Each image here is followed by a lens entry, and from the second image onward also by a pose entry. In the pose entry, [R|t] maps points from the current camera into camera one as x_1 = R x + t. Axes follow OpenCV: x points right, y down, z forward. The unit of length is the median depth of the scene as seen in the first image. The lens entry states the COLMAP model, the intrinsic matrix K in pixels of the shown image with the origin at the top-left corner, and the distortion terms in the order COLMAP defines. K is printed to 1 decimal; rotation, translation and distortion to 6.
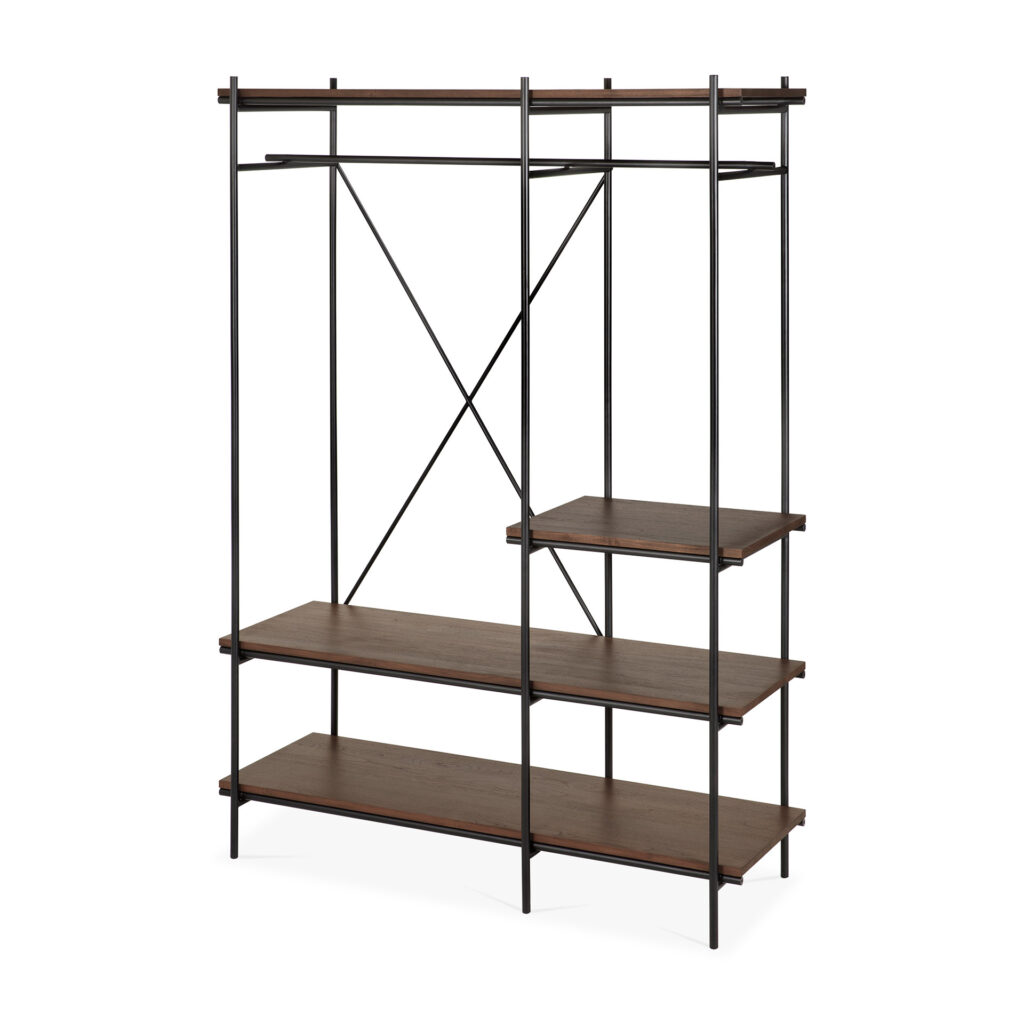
lens RADIAL K [[2392.2, 0, 512.0], [0, 2392.2, 512.0], [0, 0, 1]] dist [0.117724, 0.443610]
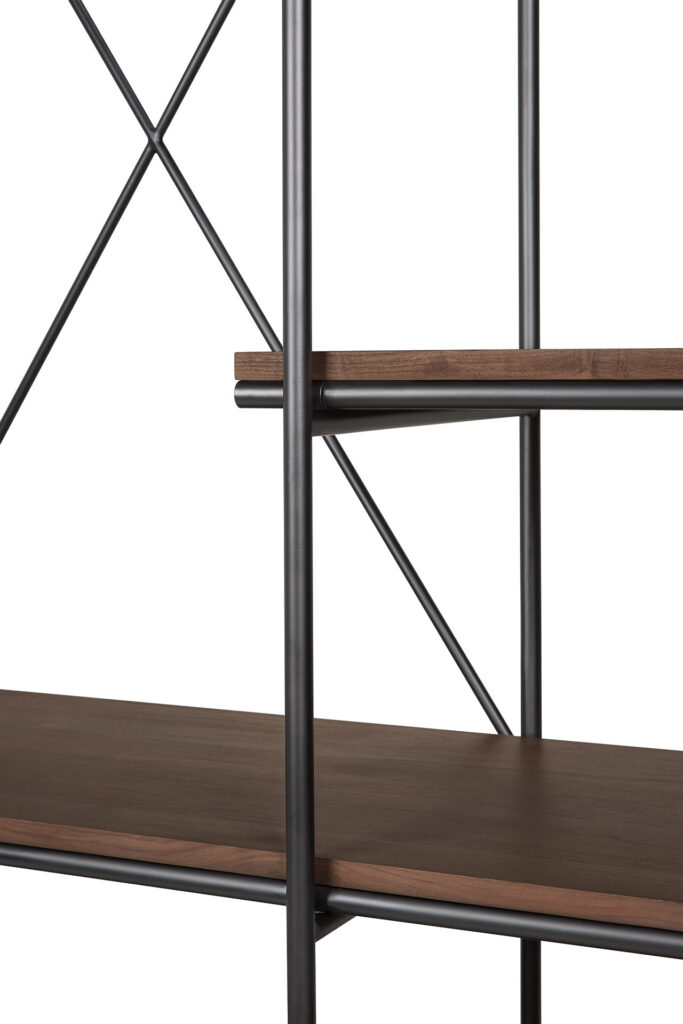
lens RADIAL K [[2032.8, 0, 341.5], [0, 2032.8, 512.0], [0, 0, 1]] dist [0.356642, 0.062051]
pose [[0.999855, -0.006257, 0.015837, 0.006643], [0.007966, 0.993871, -0.110261, 0.052220], [-0.015050, 0.110371, 0.993776, 0.689988]]
